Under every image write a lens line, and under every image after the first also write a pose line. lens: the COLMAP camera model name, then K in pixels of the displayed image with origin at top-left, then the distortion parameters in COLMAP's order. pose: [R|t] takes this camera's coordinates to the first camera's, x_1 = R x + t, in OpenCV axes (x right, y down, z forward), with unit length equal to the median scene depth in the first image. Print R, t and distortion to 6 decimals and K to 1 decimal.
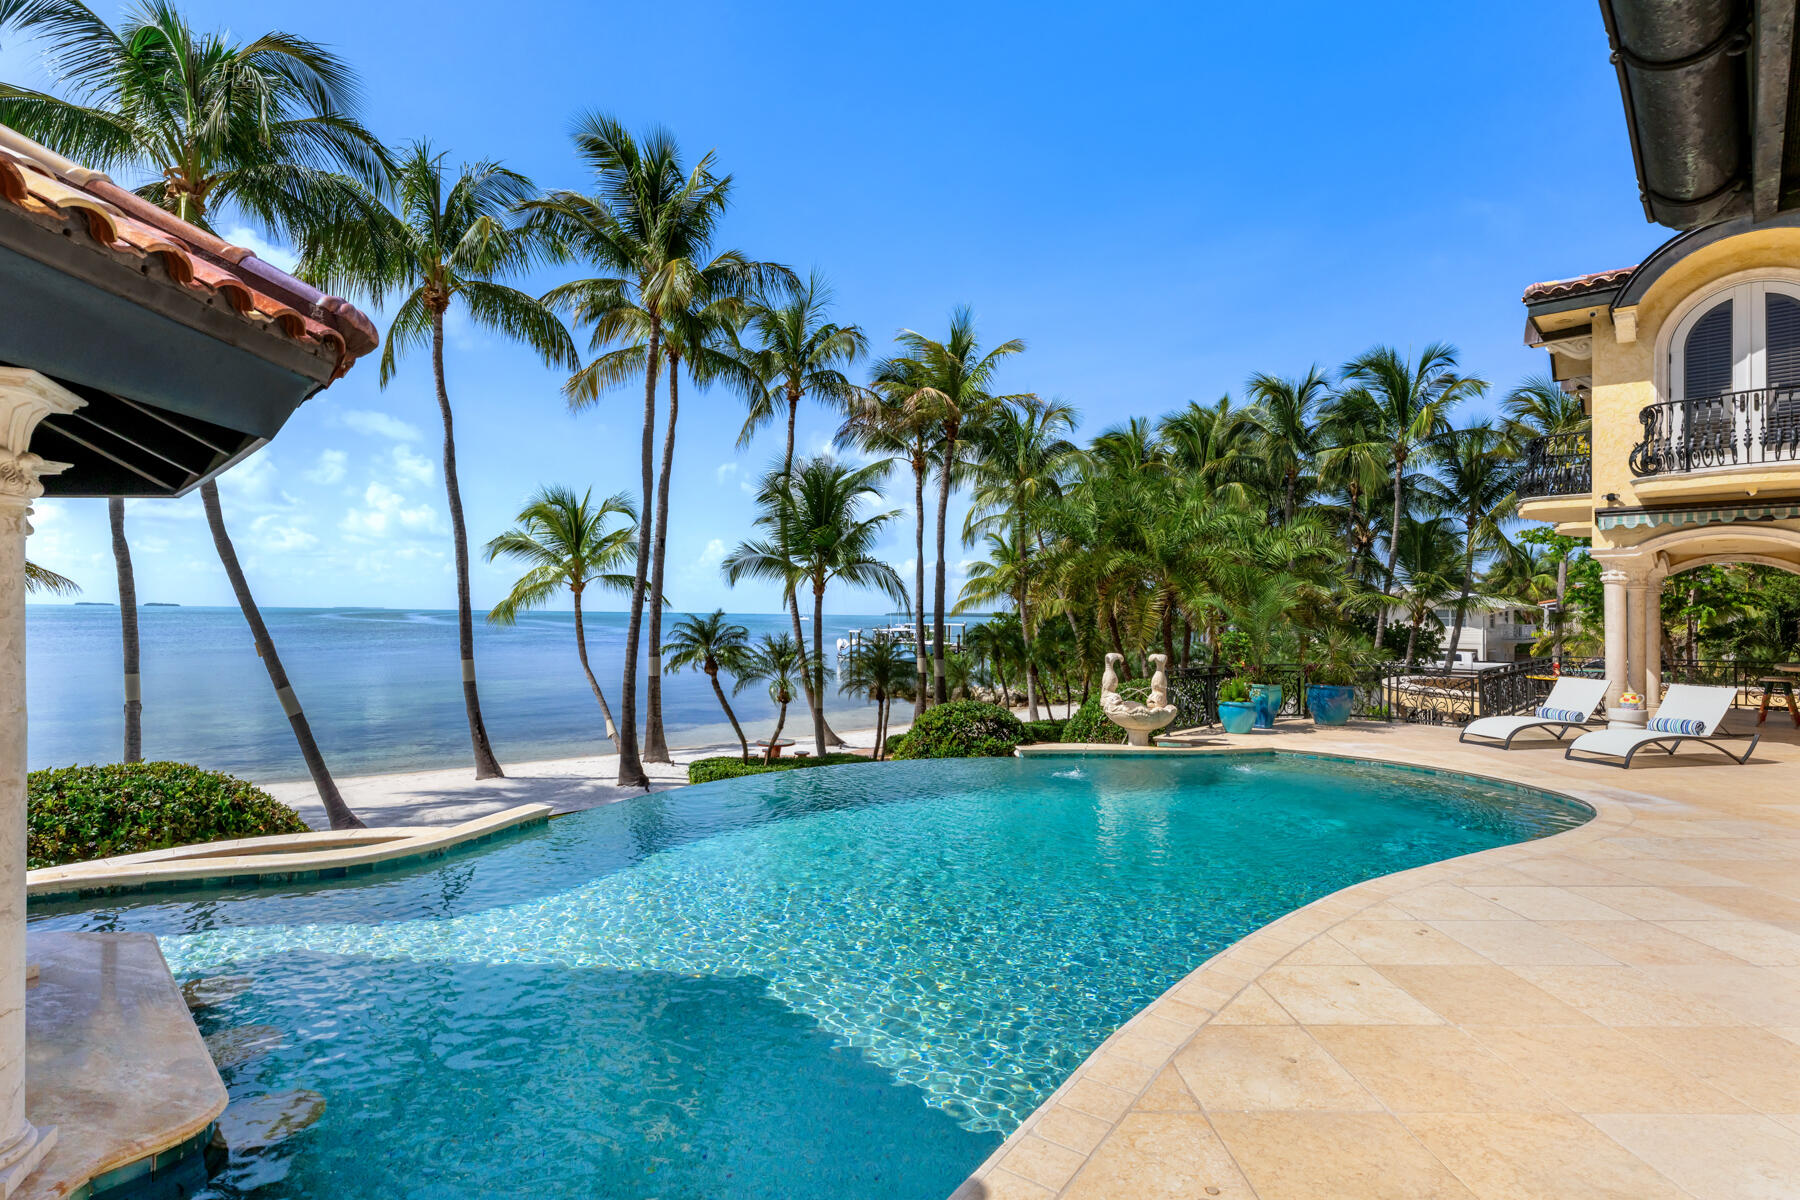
lens RADIAL K [[851.0, 0, 900.0], [0, 851.0, 600.0], [0, 0, 1]] dist [-0.000830, -0.000216]
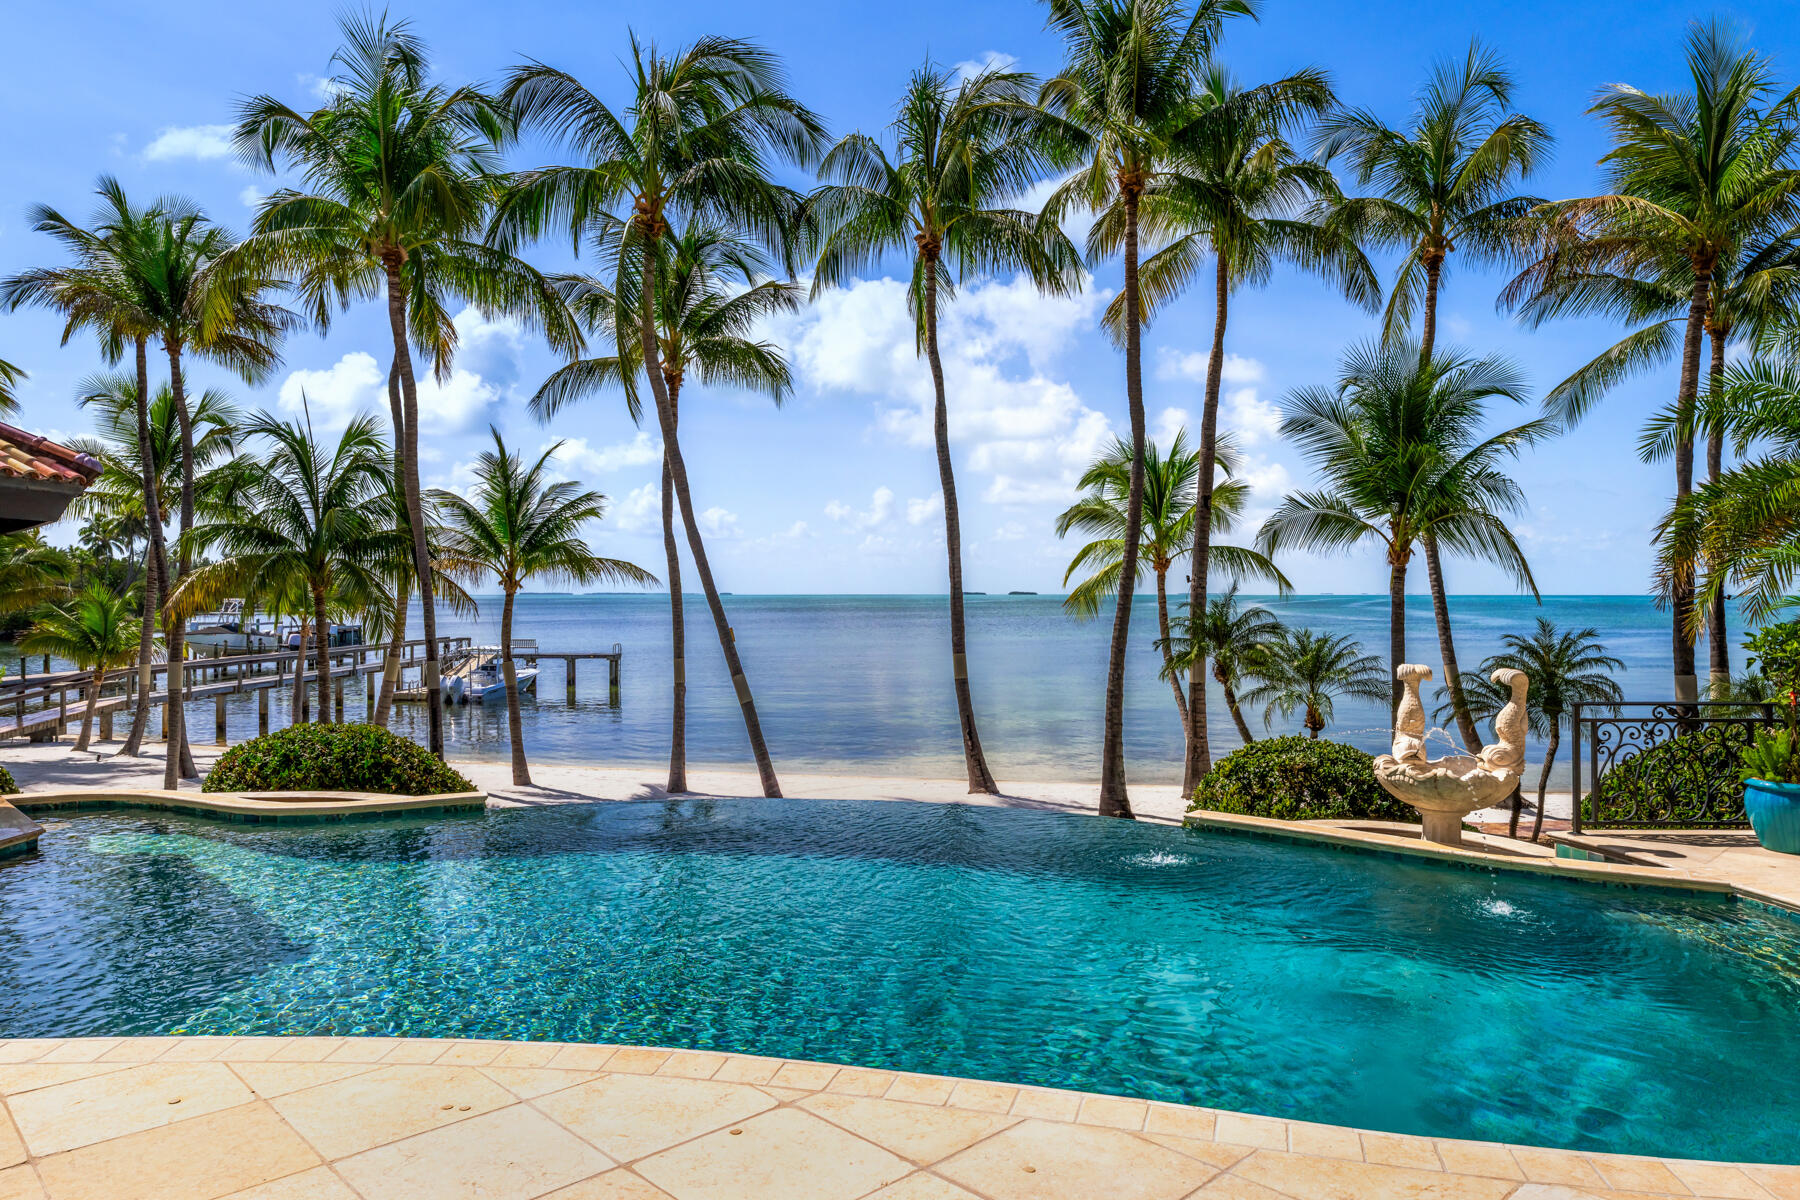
lens RADIAL K [[1159.2, 0, 900.0], [0, 1159.2, 600.0], [0, 0, 1]] dist [-0.034585, 0.000412]
pose [[0.681485, -0.009598, -0.731770, 0.304705], [0.021758, 0.999738, 0.007151, 0.005560], [0.731509, -0.020795, 0.681515, 0.146377]]
